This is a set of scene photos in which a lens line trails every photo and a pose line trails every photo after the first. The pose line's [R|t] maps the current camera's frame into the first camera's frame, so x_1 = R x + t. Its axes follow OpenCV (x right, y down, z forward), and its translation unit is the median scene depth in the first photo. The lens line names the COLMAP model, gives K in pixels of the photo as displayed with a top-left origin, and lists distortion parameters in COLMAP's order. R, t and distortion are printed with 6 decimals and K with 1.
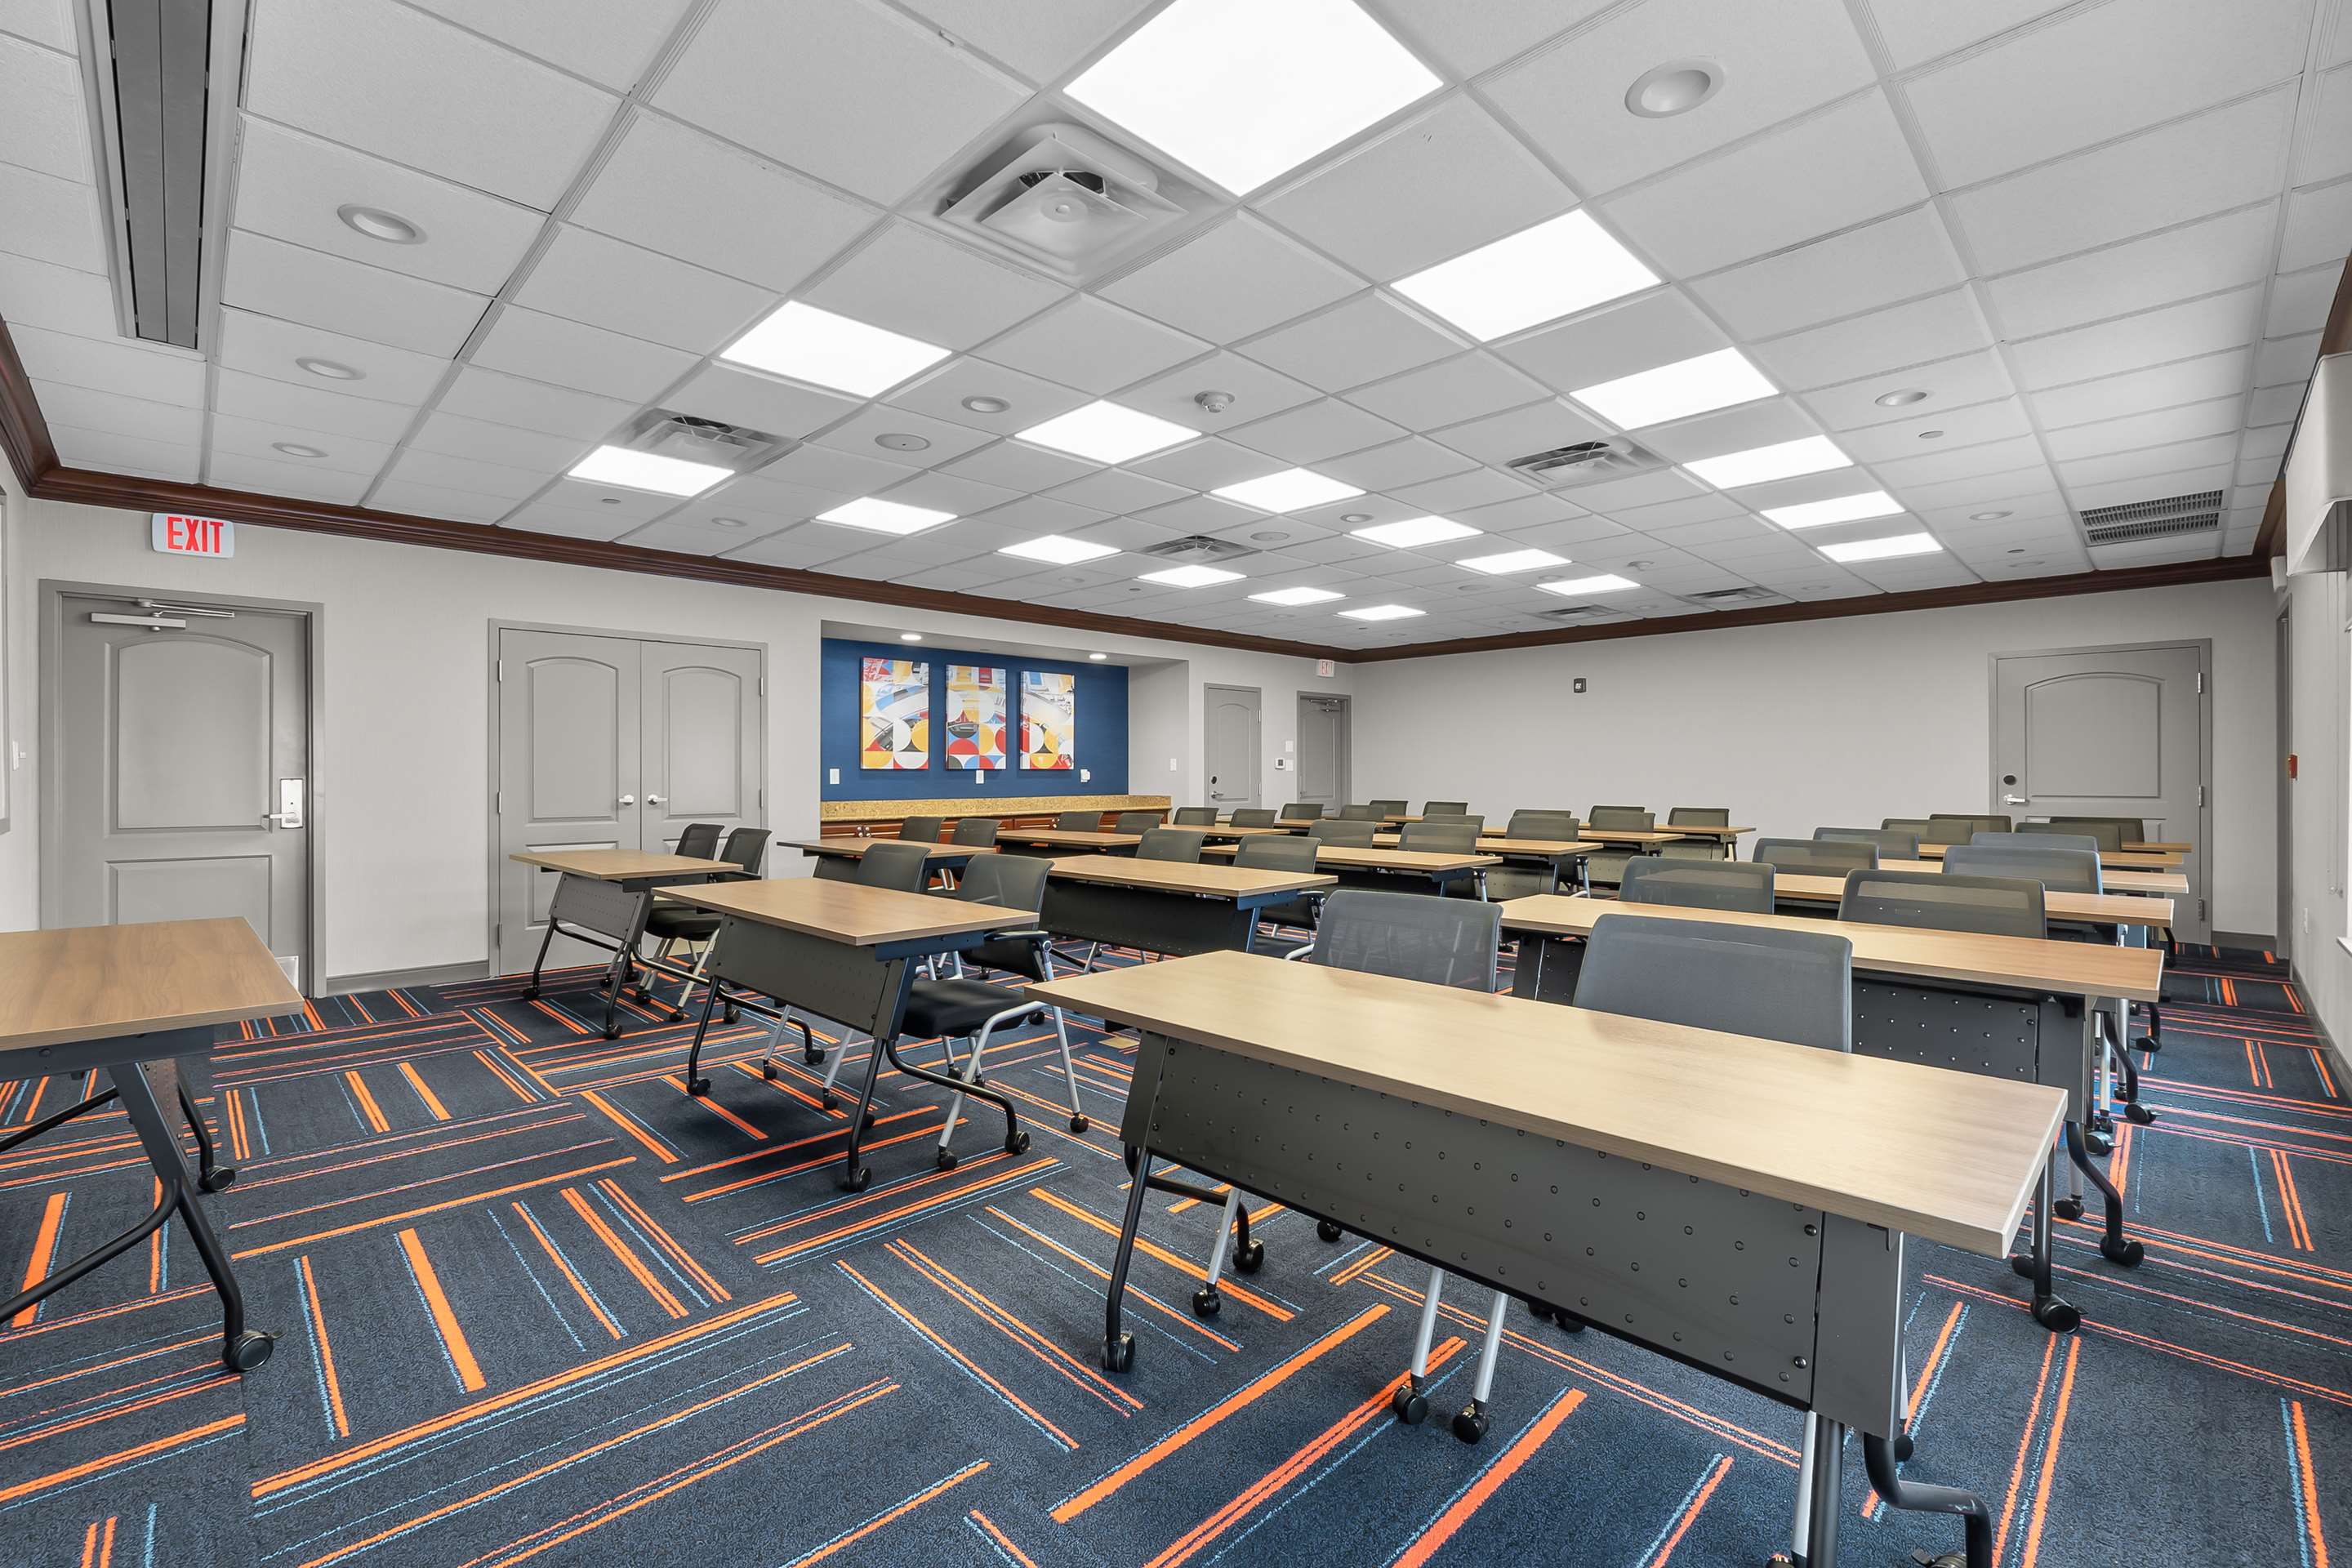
lens RADIAL K [[1035.7, 0, 1115.7], [0, 1035.7, 785.8], [0, 0, 1]] dist [-0.008242, 0.001174]
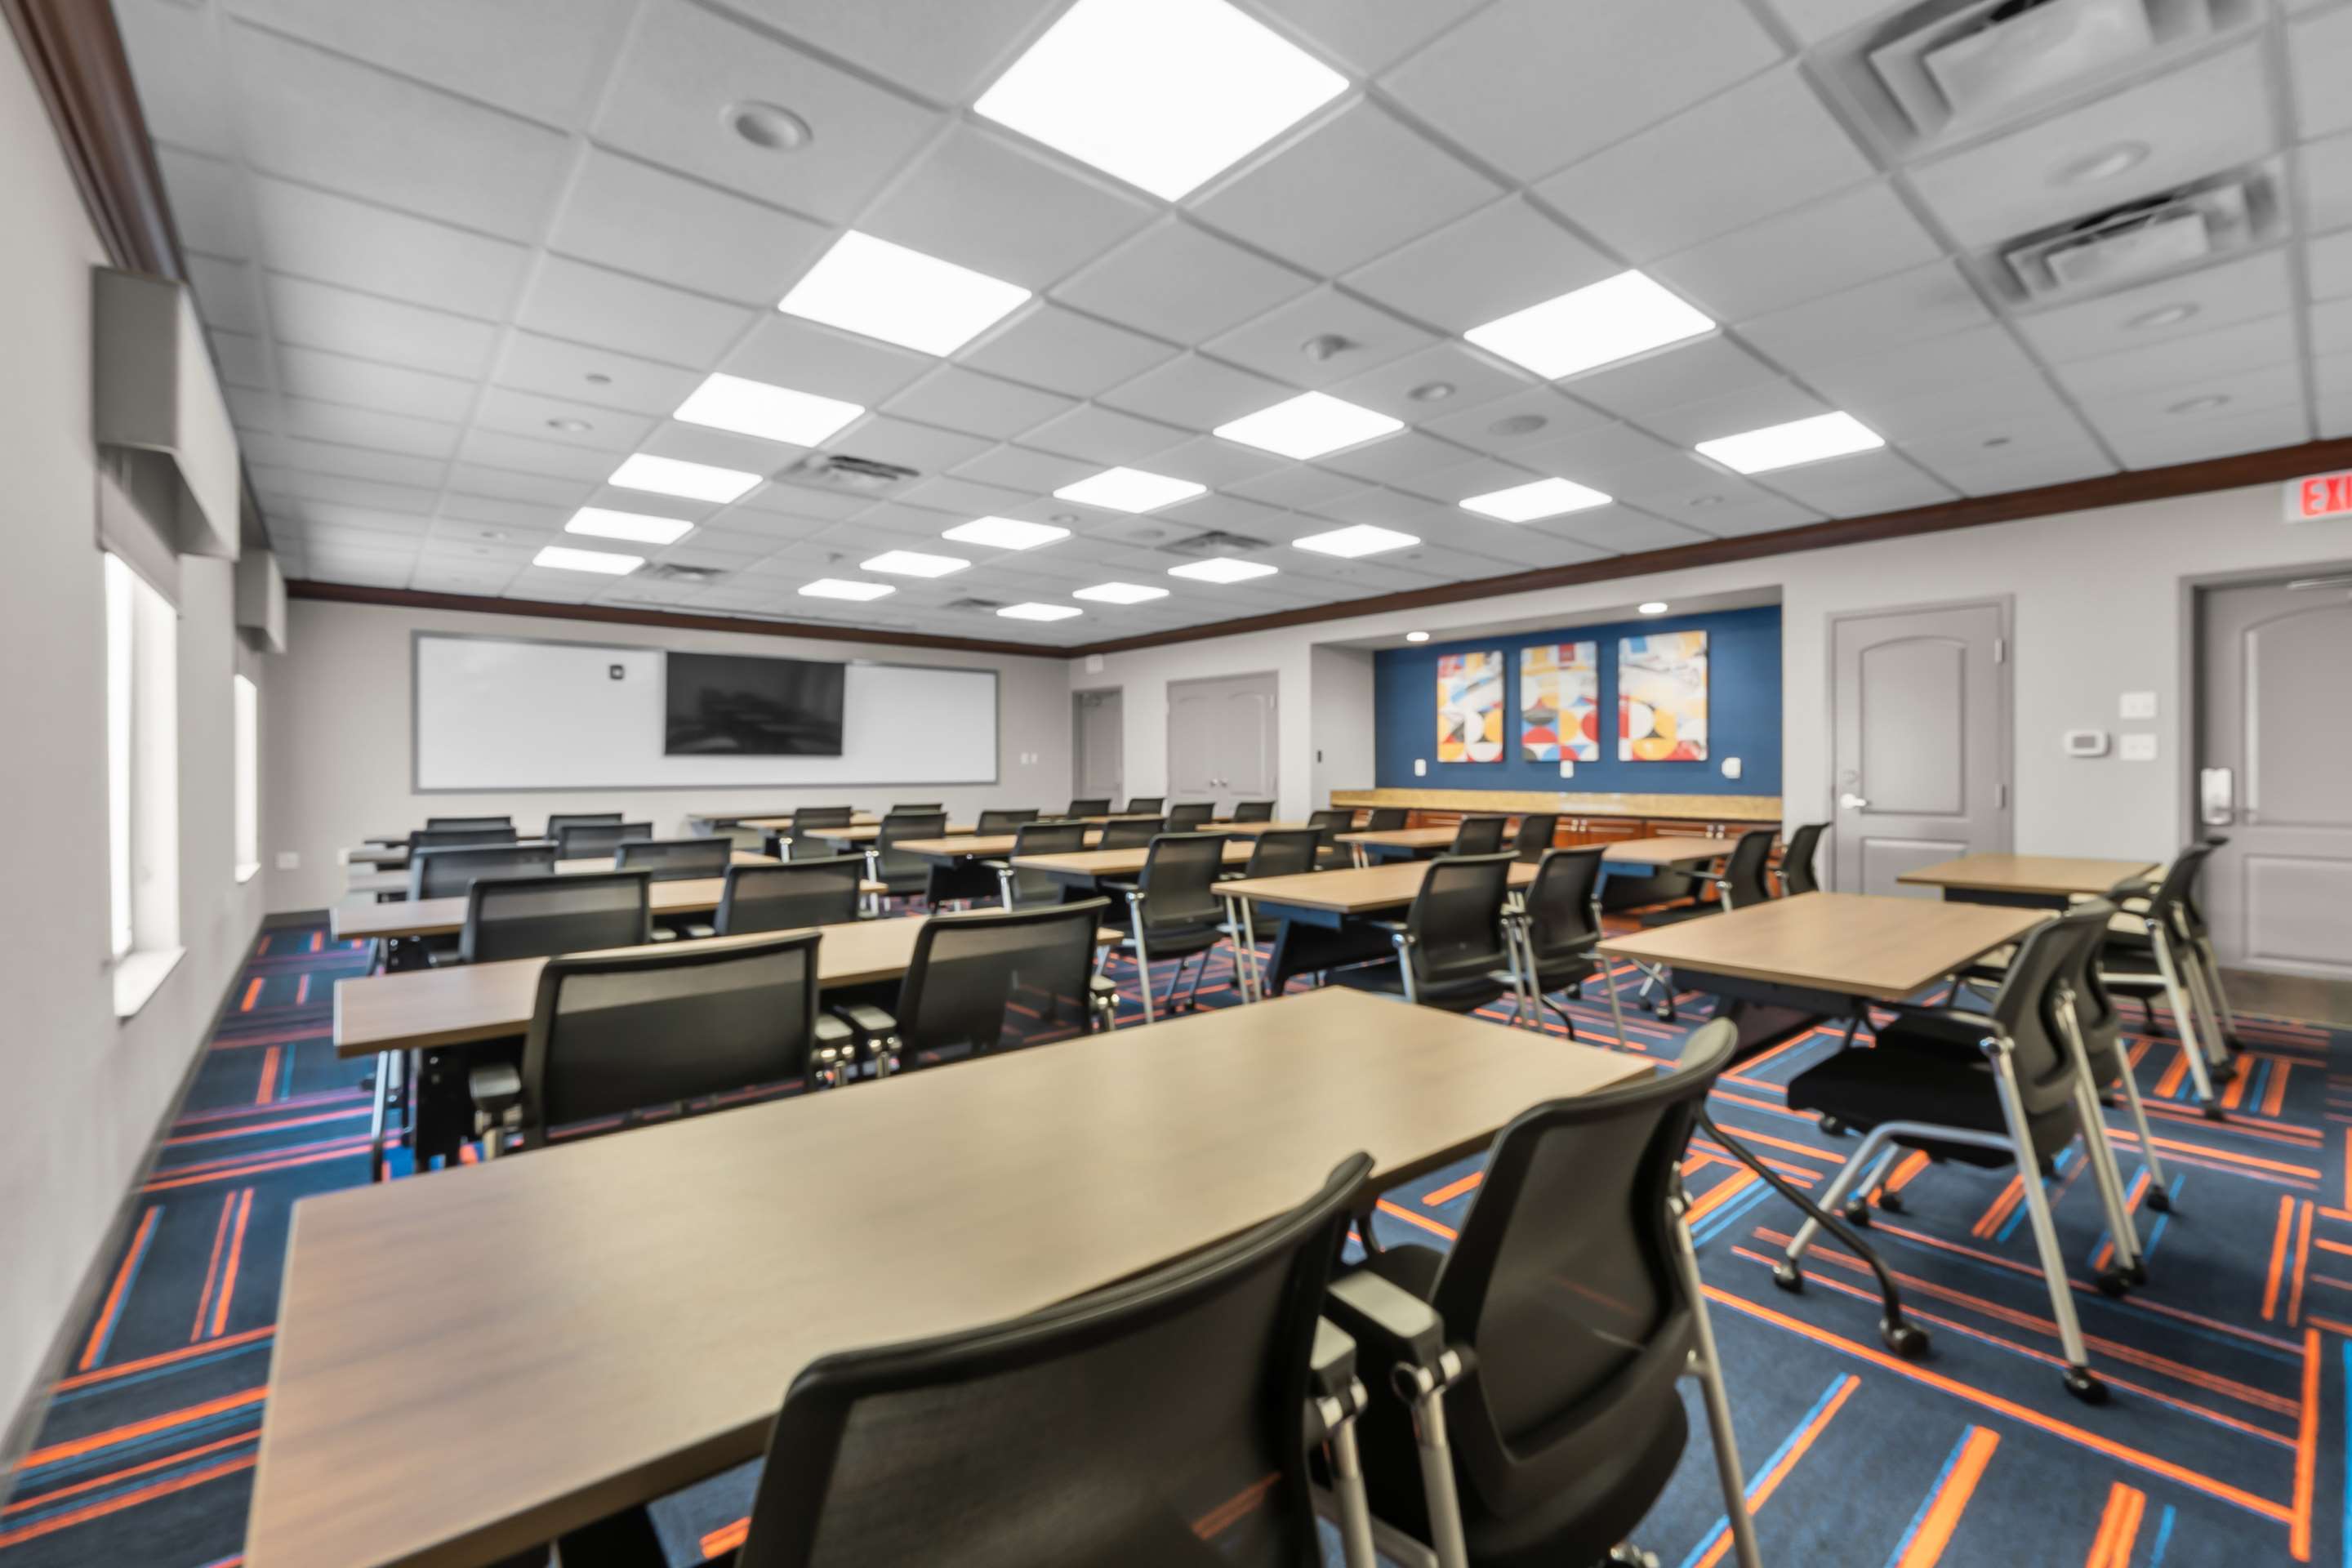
lens RADIAL K [[1035.7, 0, 1176.7], [0, 1035.7, 770.3], [0, 0, 1]] dist [-0.008242, 0.001174]
pose [[-0.062418, 0.006440, -0.998029, 0.790077], [-0.009040, 0.999935, 0.007017, -0.011003], [0.998009, 0.009460, -0.062355, 0.743792]]
